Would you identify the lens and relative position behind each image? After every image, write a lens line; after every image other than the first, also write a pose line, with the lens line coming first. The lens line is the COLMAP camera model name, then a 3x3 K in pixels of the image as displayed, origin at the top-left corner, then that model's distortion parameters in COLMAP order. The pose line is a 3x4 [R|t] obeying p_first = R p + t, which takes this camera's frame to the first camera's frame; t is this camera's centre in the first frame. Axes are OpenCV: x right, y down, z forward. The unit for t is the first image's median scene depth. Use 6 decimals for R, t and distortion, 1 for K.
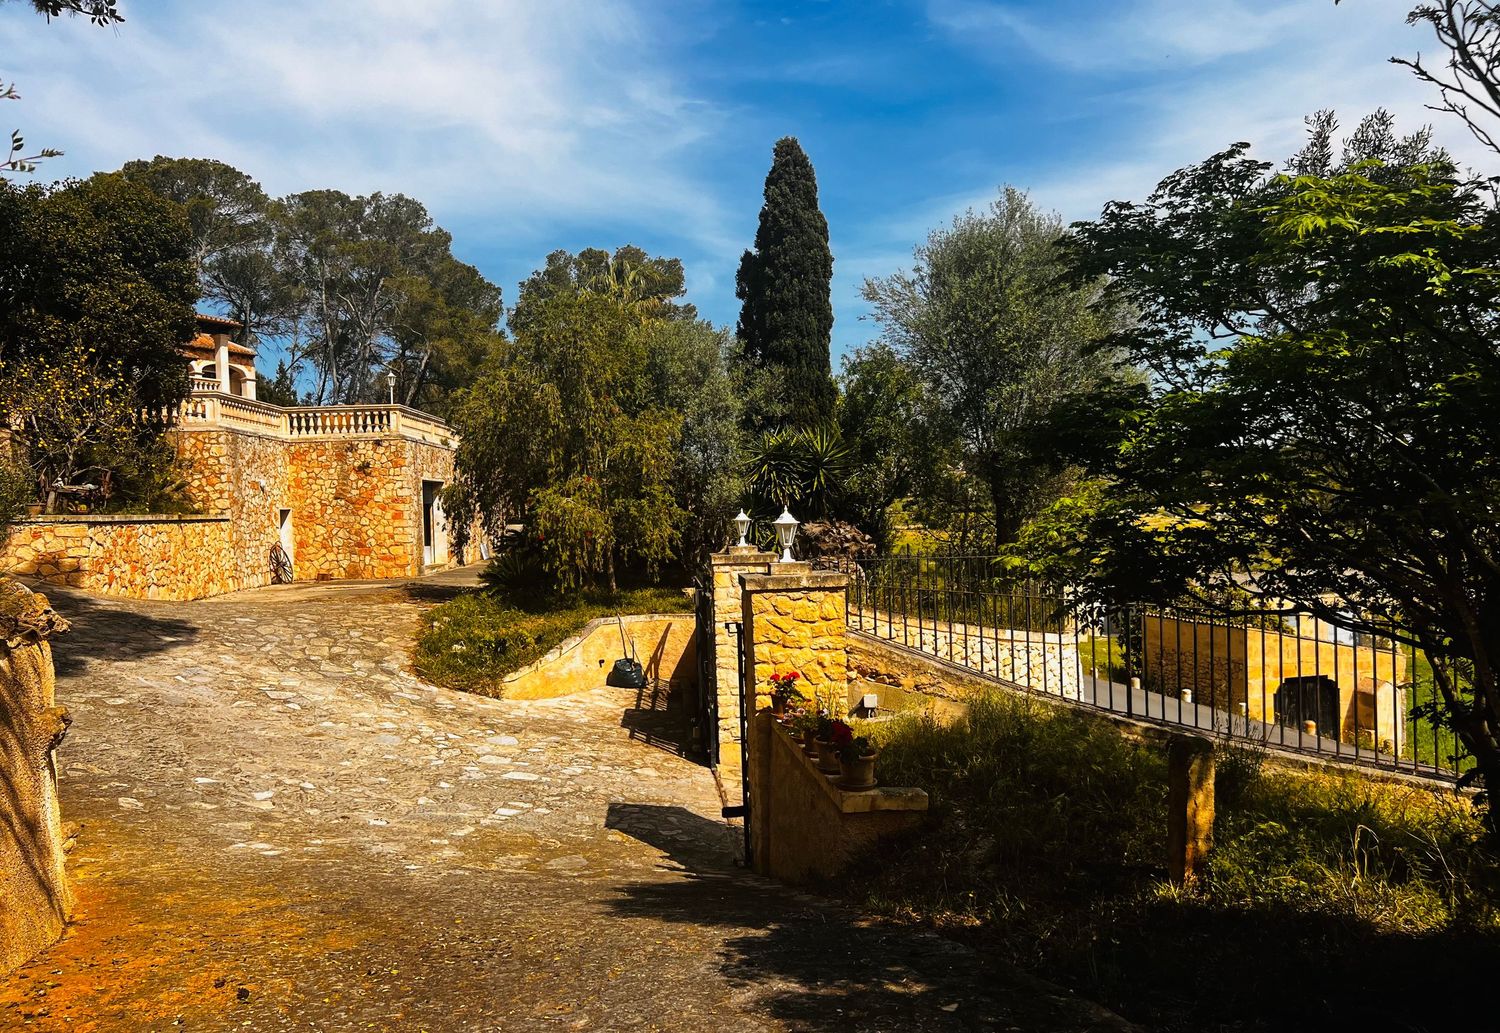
lens RADIAL K [[1163.6, 0, 750.0], [0, 1163.6, 516.5], [0, 0, 1]] dist [0.103540, -0.118113]
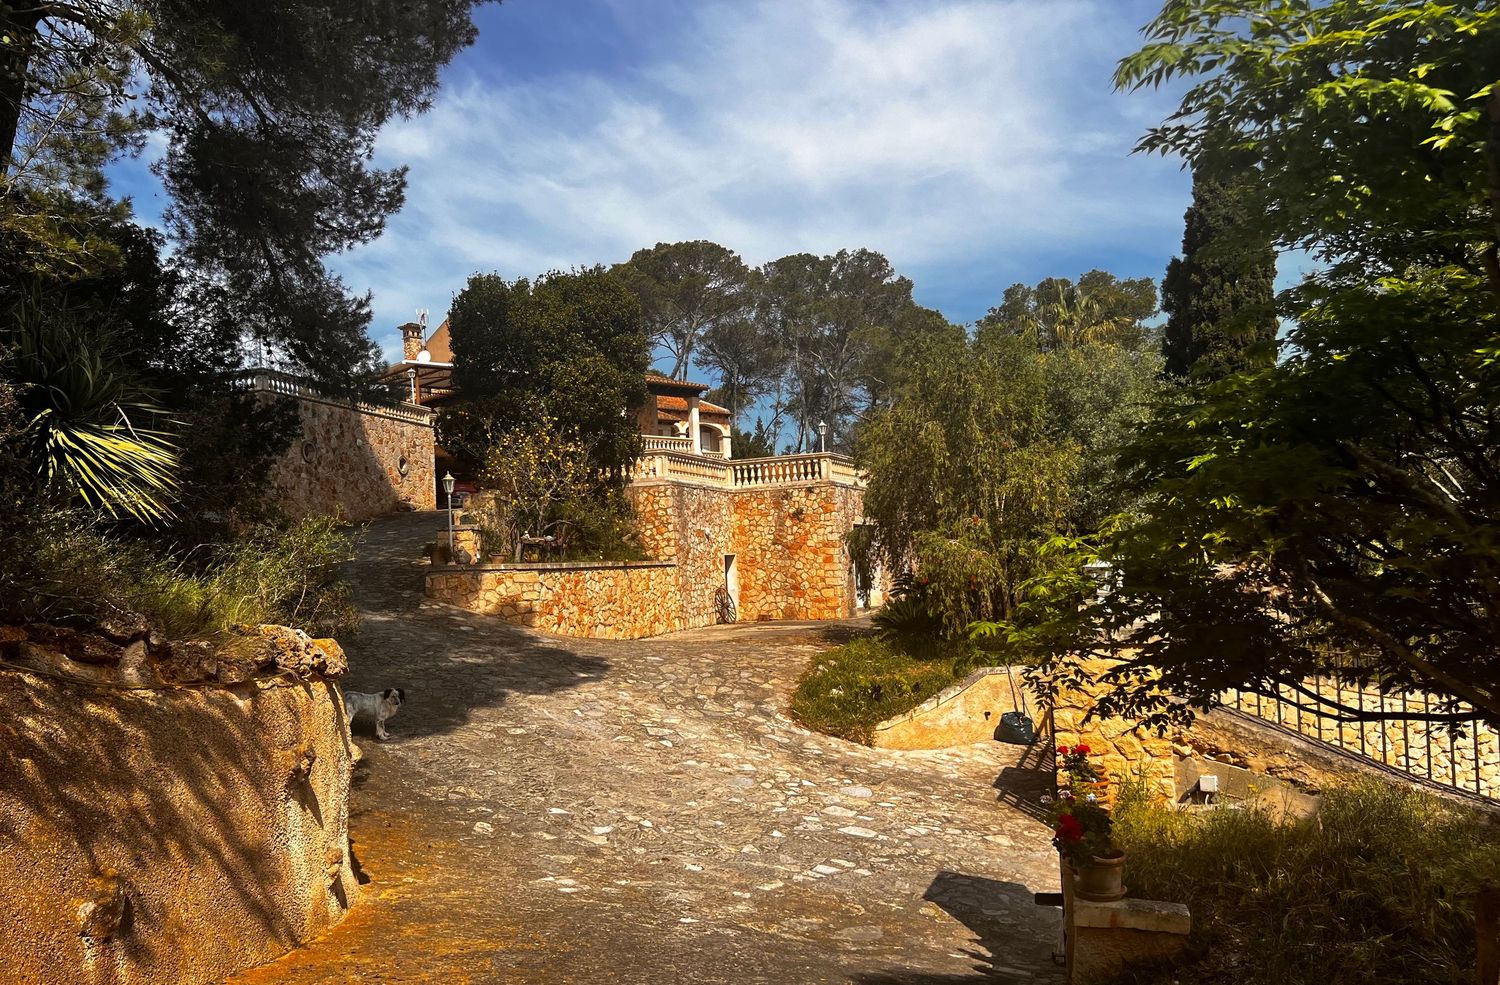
lens RADIAL K [[1155.2, 0, 748.0], [0, 1155.2, 545.8], [0, 0, 1]] dist [0.187680, -0.446530]
pose [[0.910847, -0.017115, -0.412388, 0.081238], [0.013183, 0.999836, -0.012378, -0.001391], [0.412533, 0.005838, 0.910924, 0.060934]]
